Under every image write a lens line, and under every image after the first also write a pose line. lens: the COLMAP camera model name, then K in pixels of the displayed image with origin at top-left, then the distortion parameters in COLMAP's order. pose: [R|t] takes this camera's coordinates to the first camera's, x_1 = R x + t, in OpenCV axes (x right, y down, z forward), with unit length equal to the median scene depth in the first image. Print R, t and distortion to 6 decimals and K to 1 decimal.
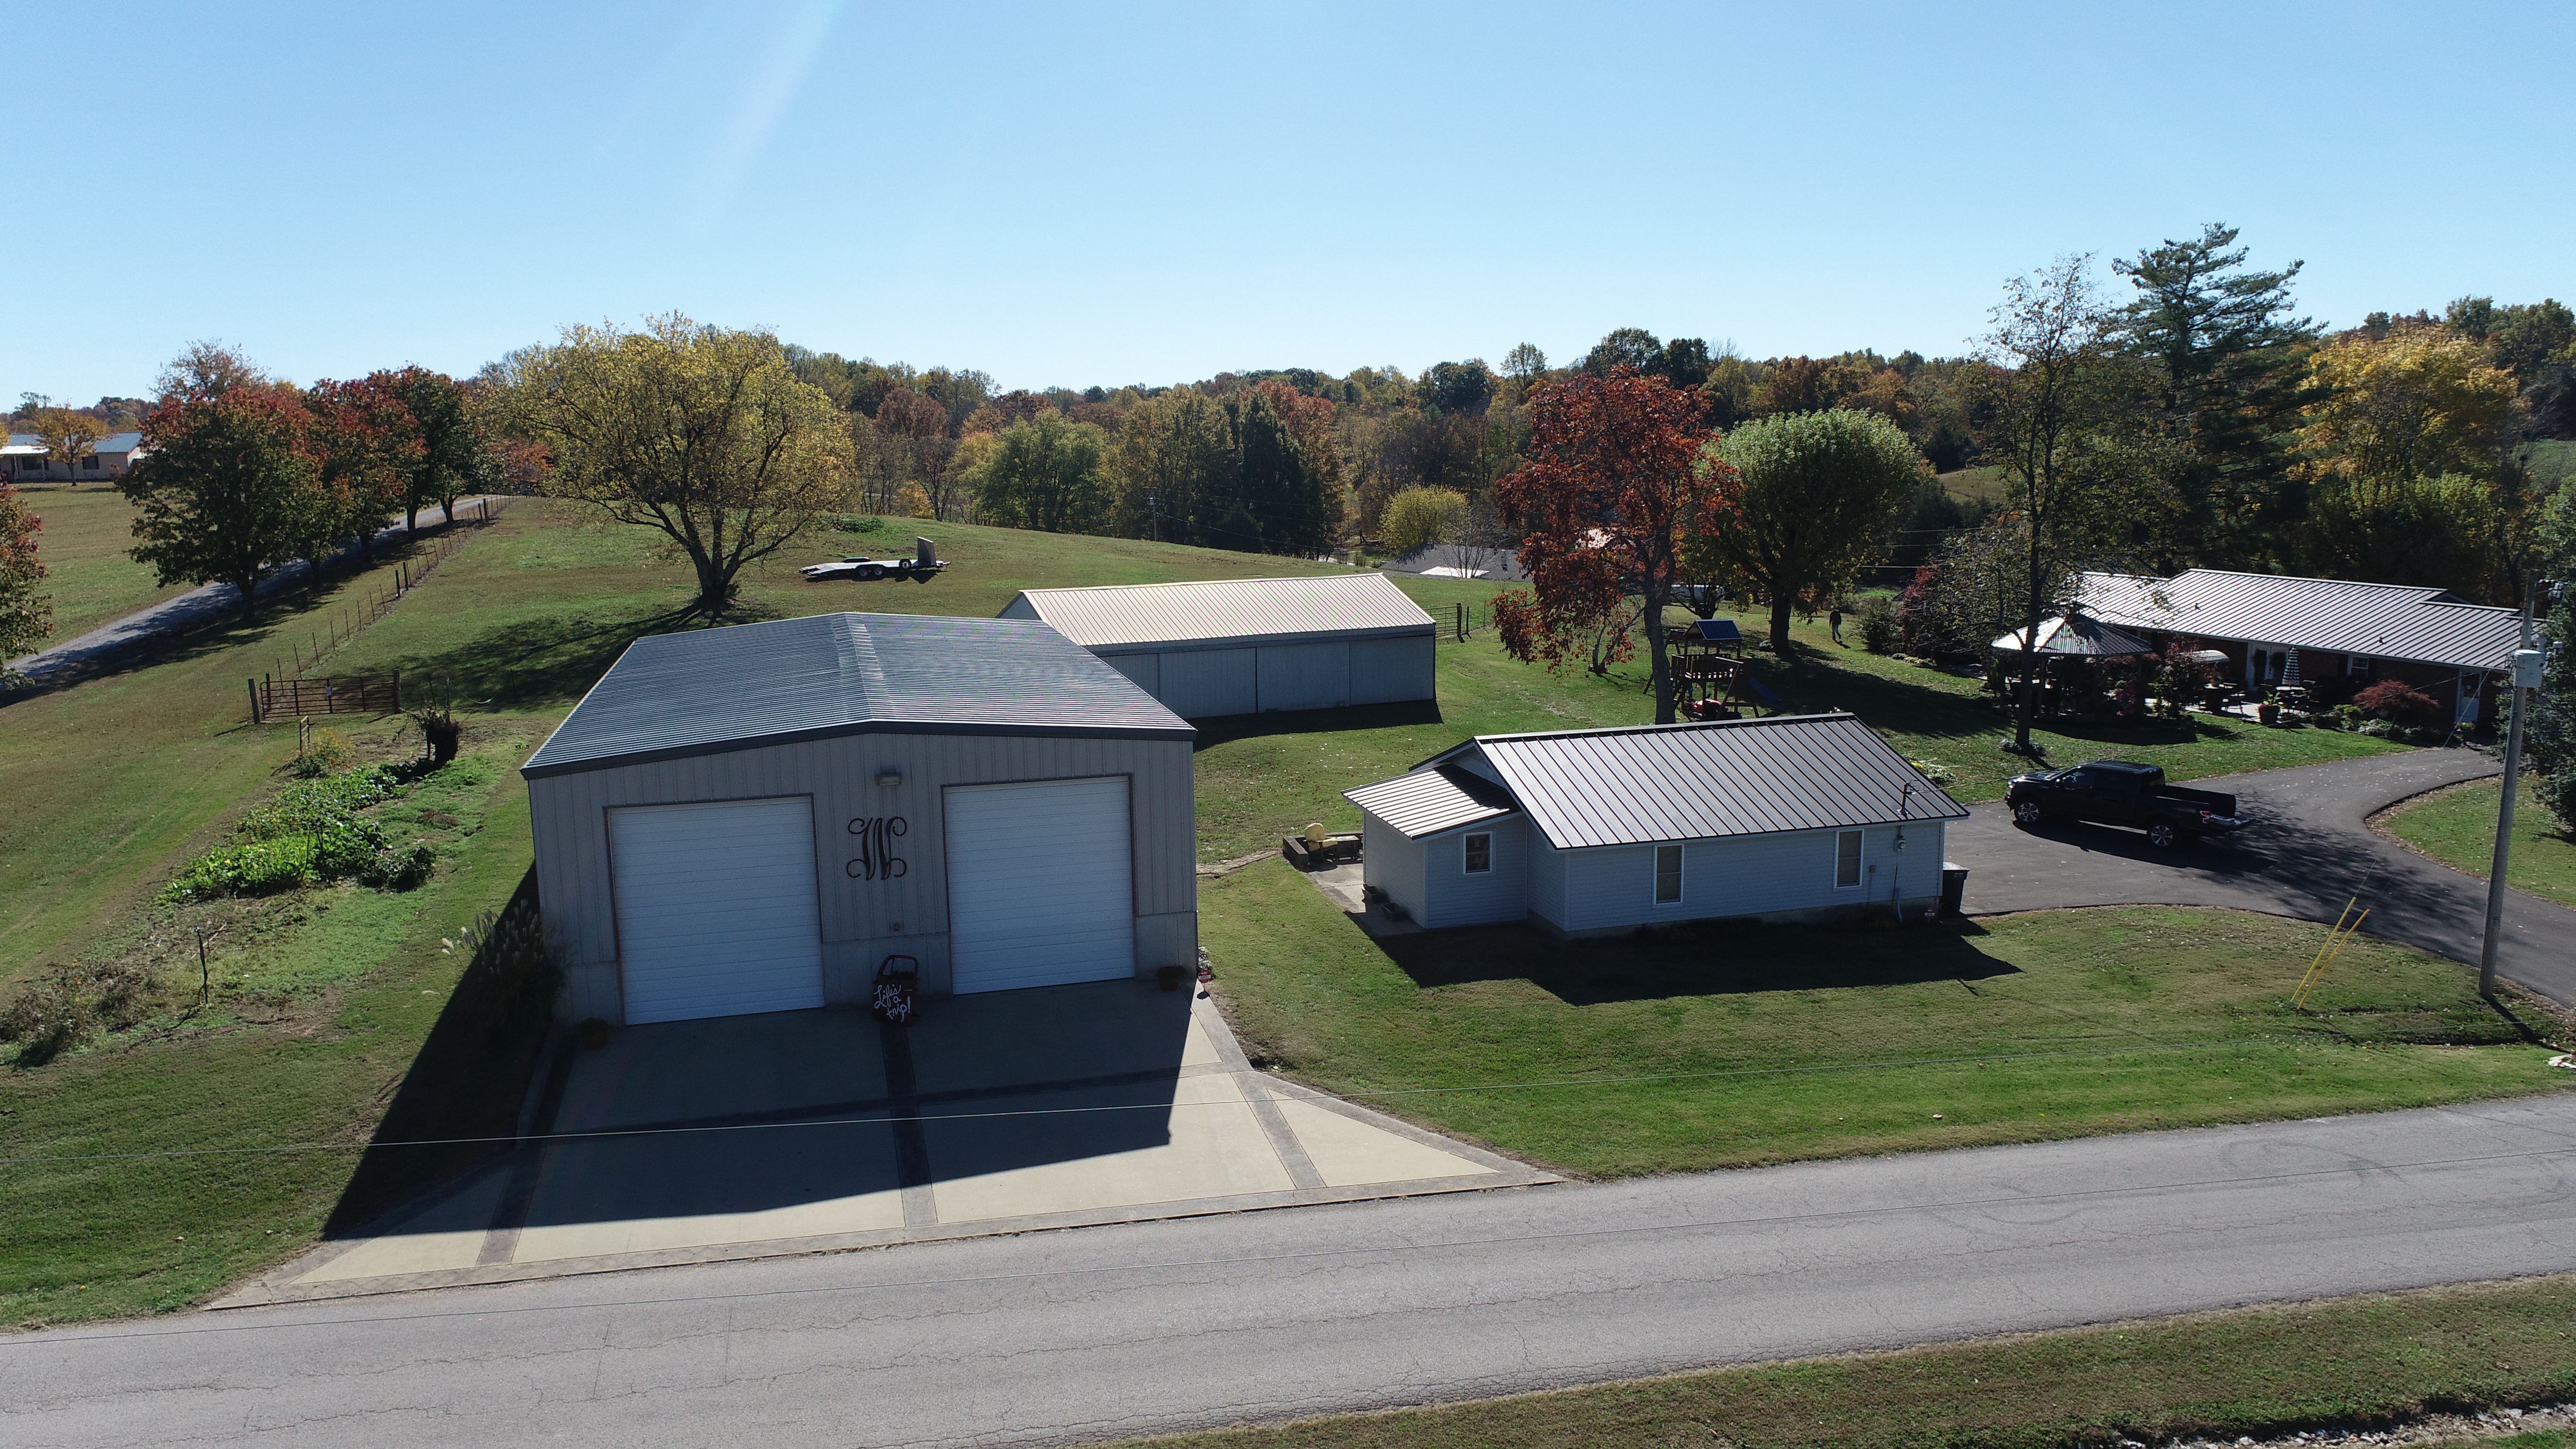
lens RADIAL K [[1737.5, 0, 1298.8], [0, 1737.5, 713.3], [0, 0, 1]] dist [-0.014403, 0.001534]
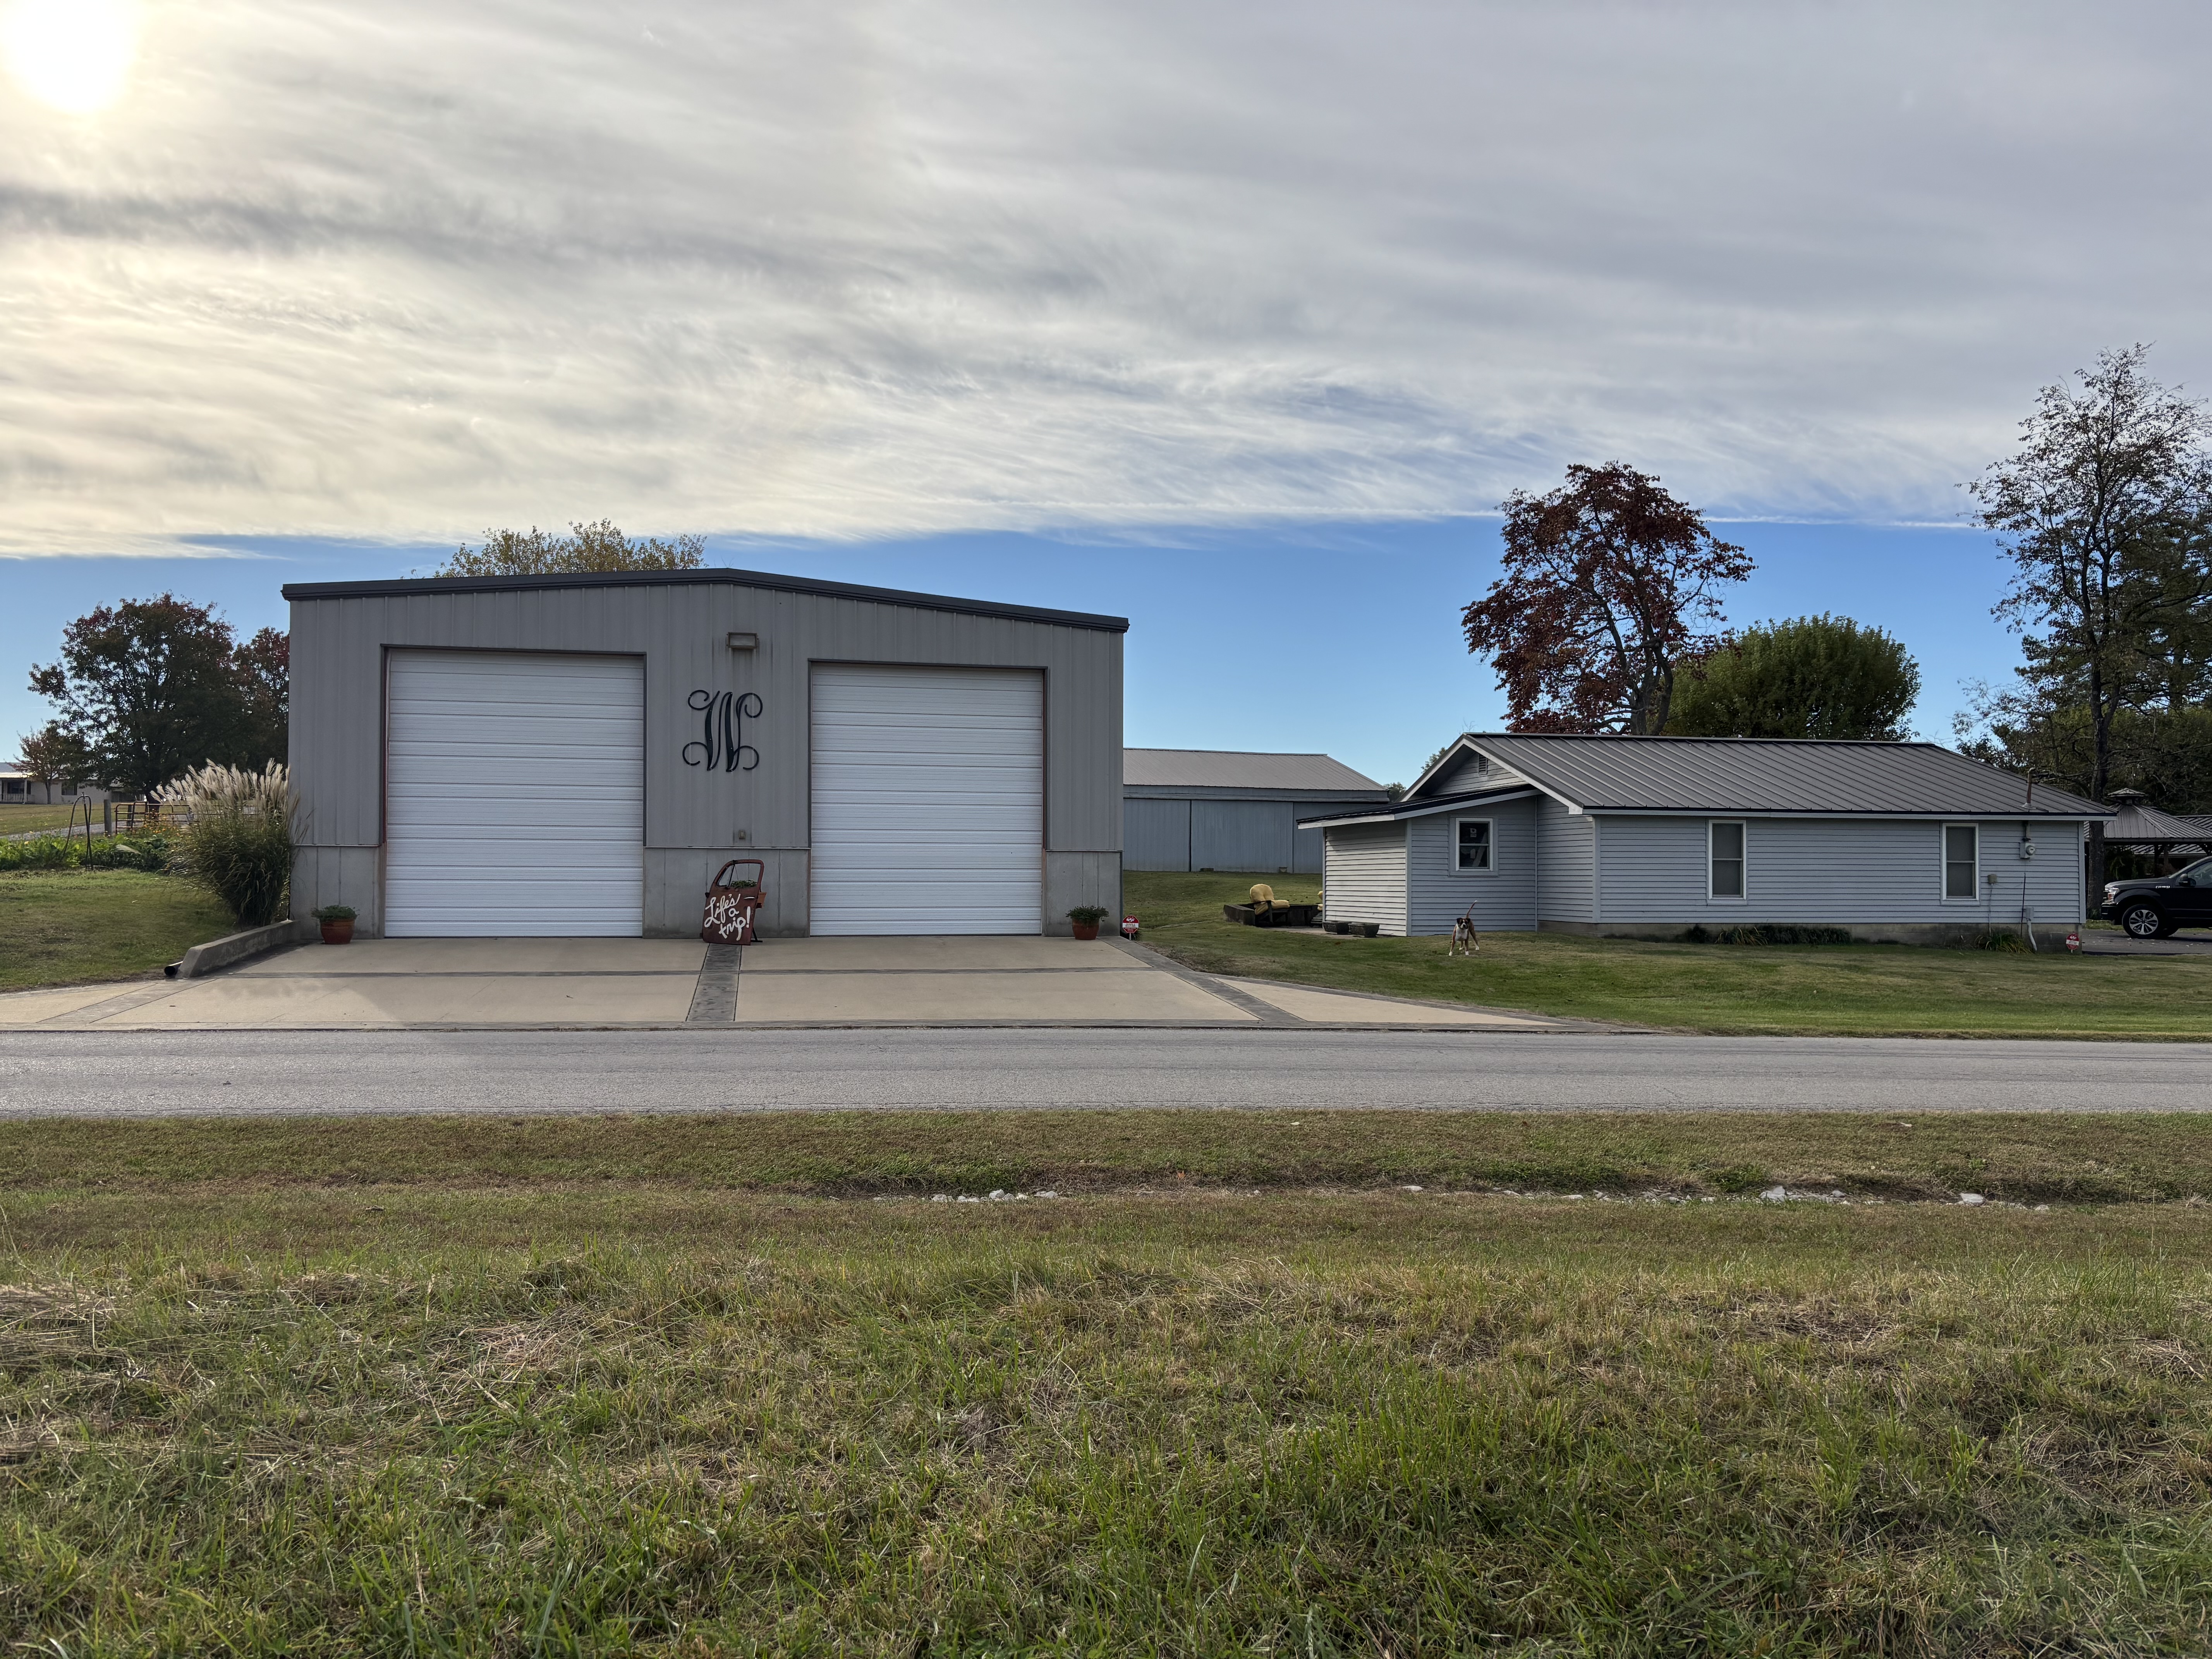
lens RADIAL K [[1665.2, 0, 1098.7], [0, 1665.2, 832.0], [0, 0, 1]] dist [0.054025, -0.064661]
pose [[0.997110, 0.014281, -0.074623, -0.014250], [-0.027527, 0.983350, -0.179623, 0.256602], [0.070815, 0.181158, 0.980901, 0.273181]]
